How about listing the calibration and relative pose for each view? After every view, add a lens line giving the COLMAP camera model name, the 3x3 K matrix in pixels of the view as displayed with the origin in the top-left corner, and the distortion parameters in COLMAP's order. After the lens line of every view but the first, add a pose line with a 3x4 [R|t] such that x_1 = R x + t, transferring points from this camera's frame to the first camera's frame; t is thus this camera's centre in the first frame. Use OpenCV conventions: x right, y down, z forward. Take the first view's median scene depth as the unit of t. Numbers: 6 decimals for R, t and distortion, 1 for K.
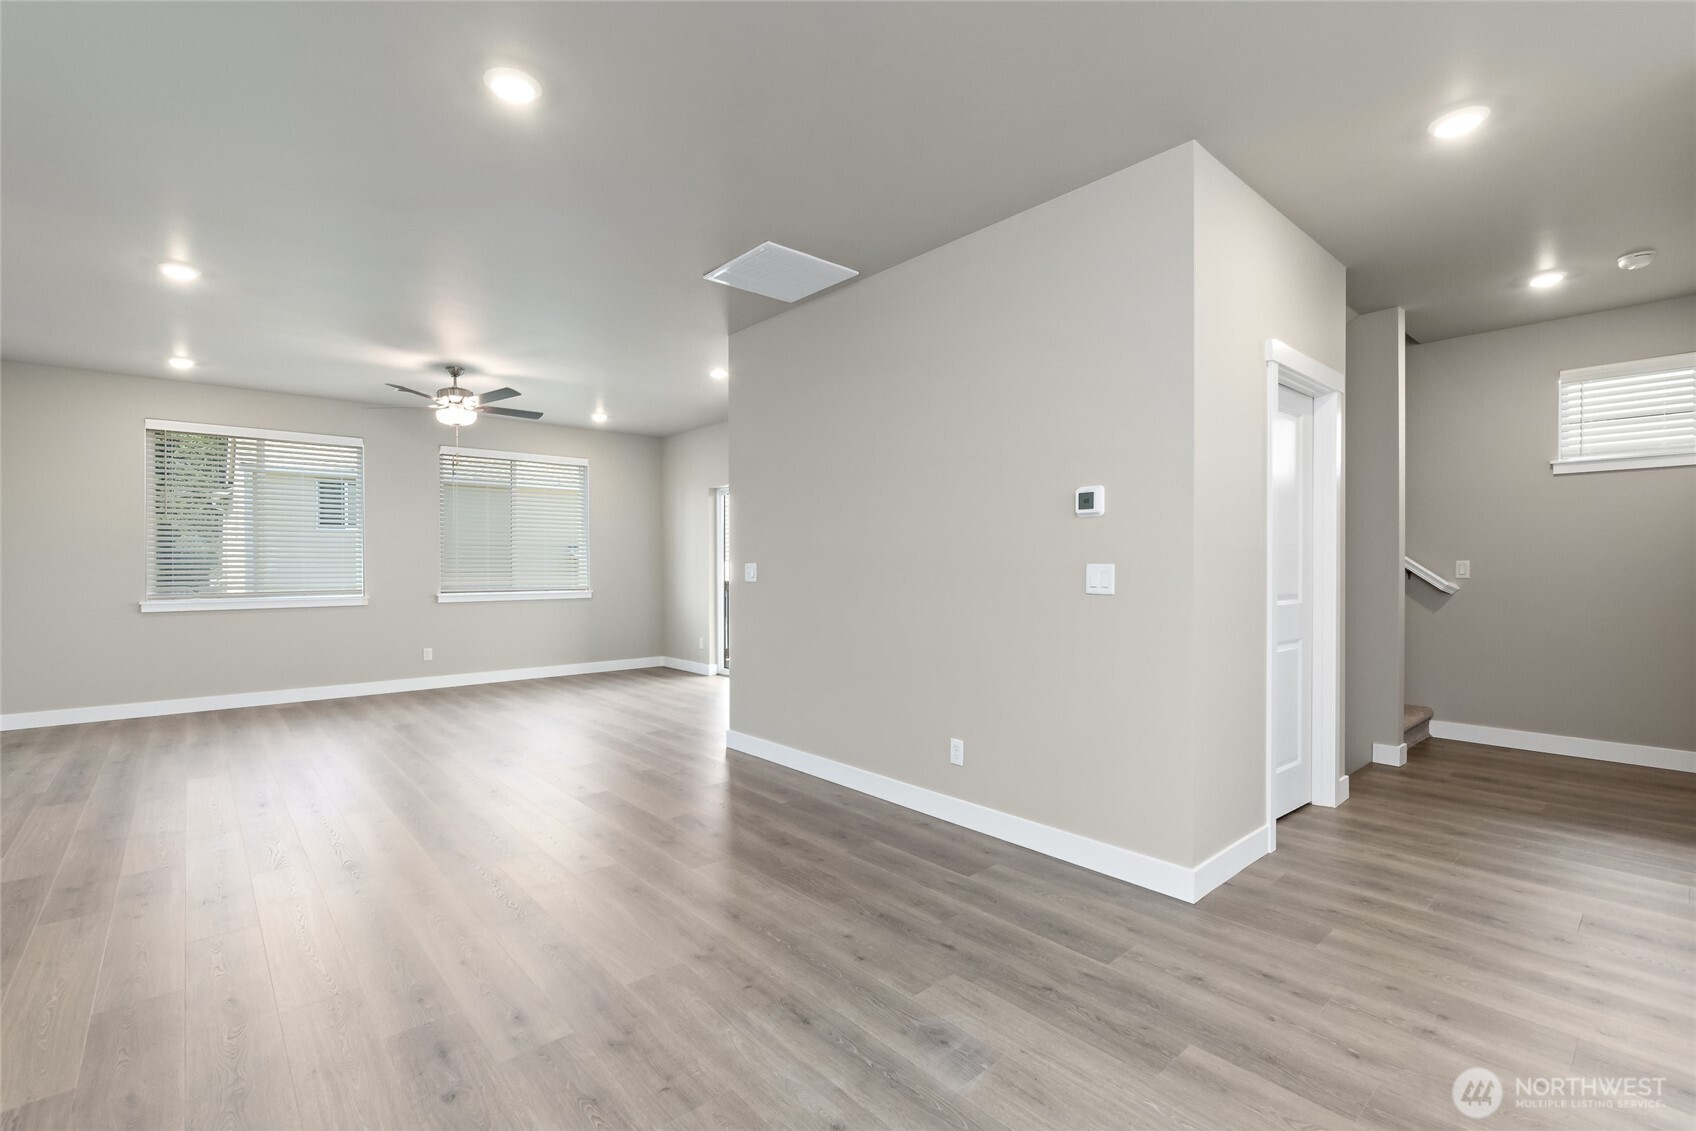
lens RADIAL K [[748.5, 0, 847.2], [0, 748.5, 576.2], [0, 0, 1]] dist [-0.005626, 0.000294]
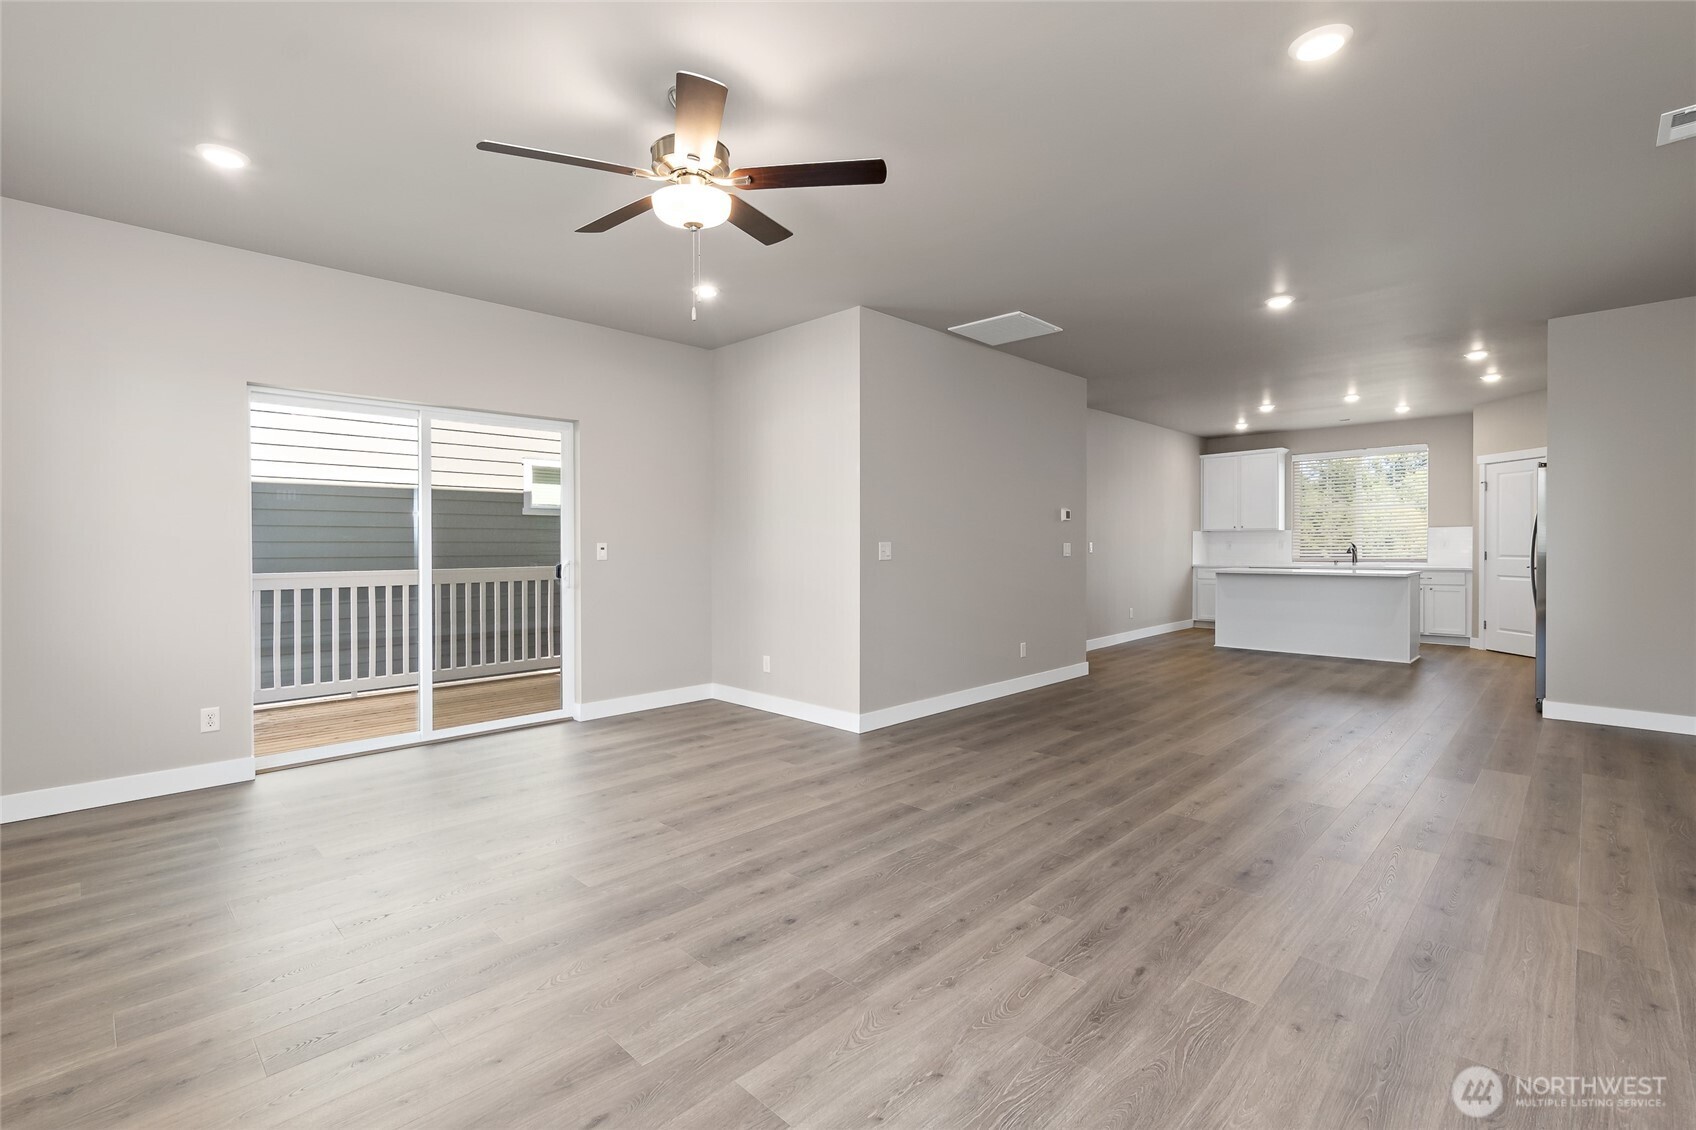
lens RADIAL K [[751.2, 0, 849.0], [0, 751.2, 556.3], [0, 0, 1]] dist [-0.000976, 0.000044]
pose [[-0.067671, -0.012443, 0.997630, -1.527735], [0.020744, 0.999689, 0.013876, -0.016631], [-0.997492, 0.021634, -0.067392, 1.469845]]
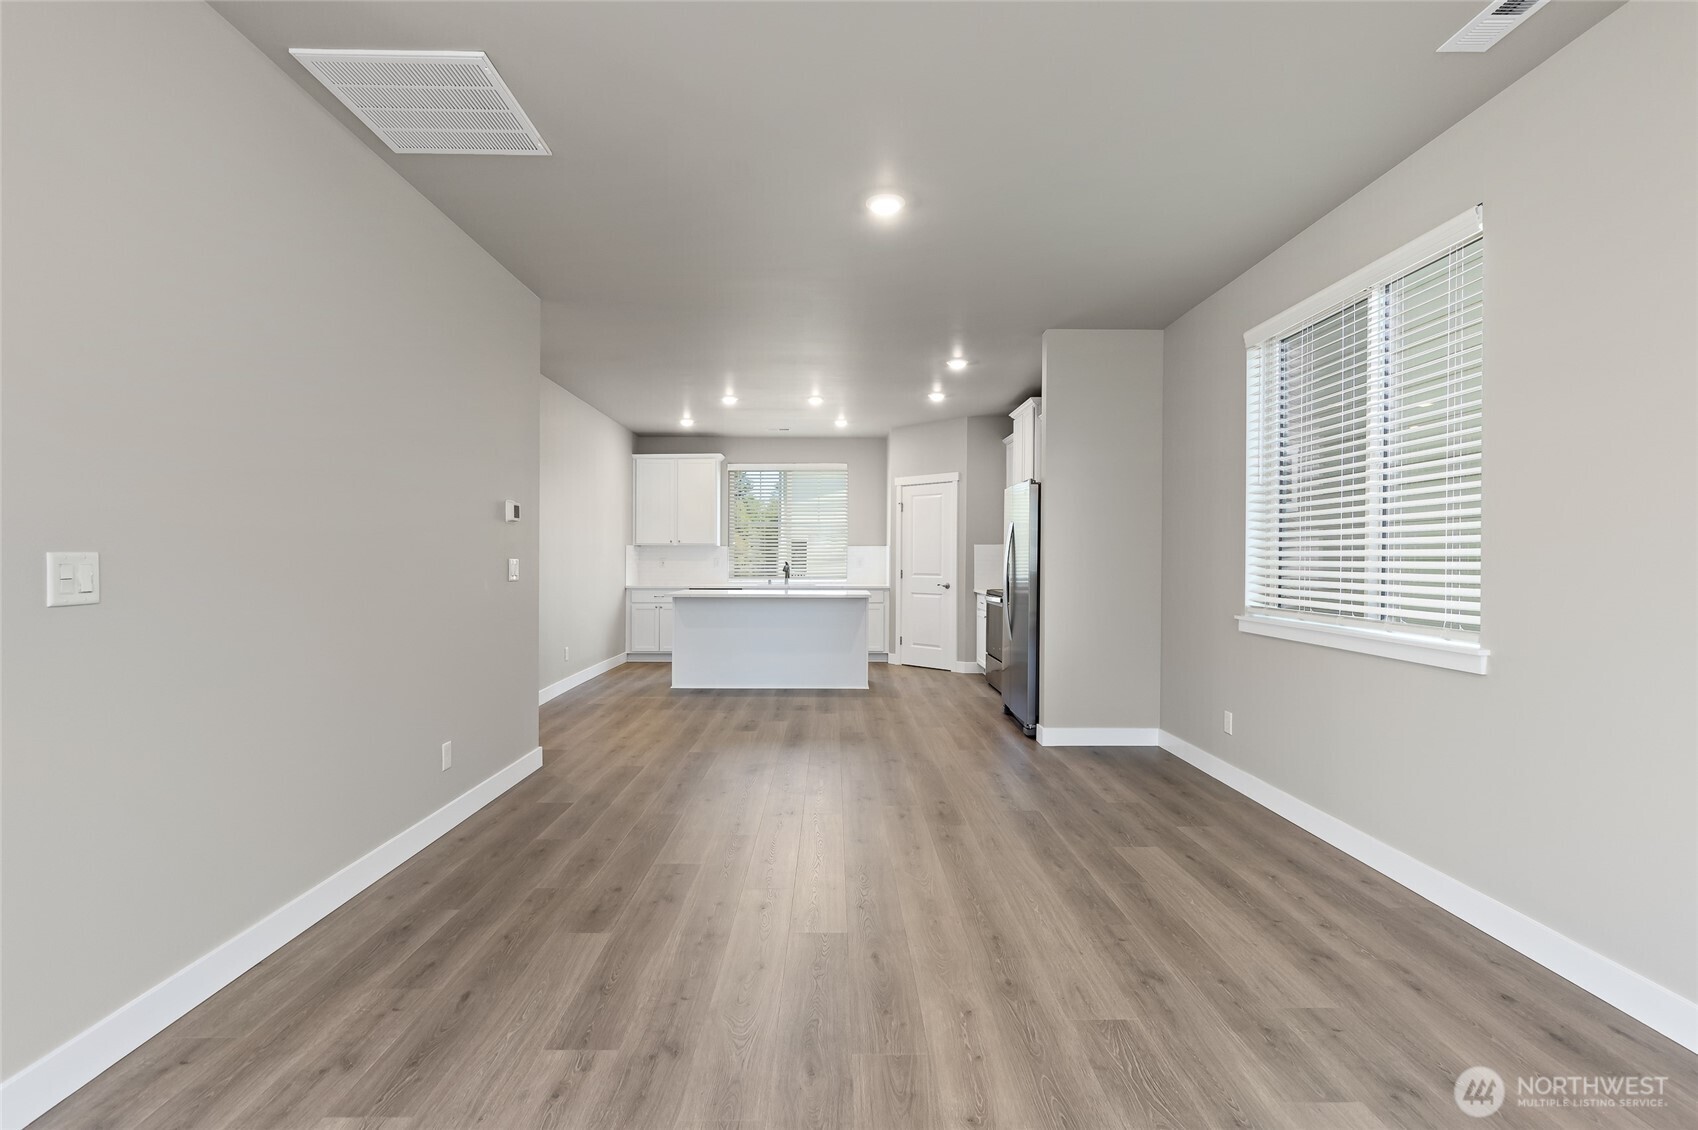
lens RADIAL K [[778.5, 0, 850.6], [0, 778.5, 564.5], [0, 0, 1]] dist [-0.000064, -0.000184]
pose [[-0.762325, -0.004307, 0.647180, -0.849431], [0.007907, 0.999841, 0.015967, -0.017743], [-0.647146, 0.017289, -0.762170, 1.366396]]
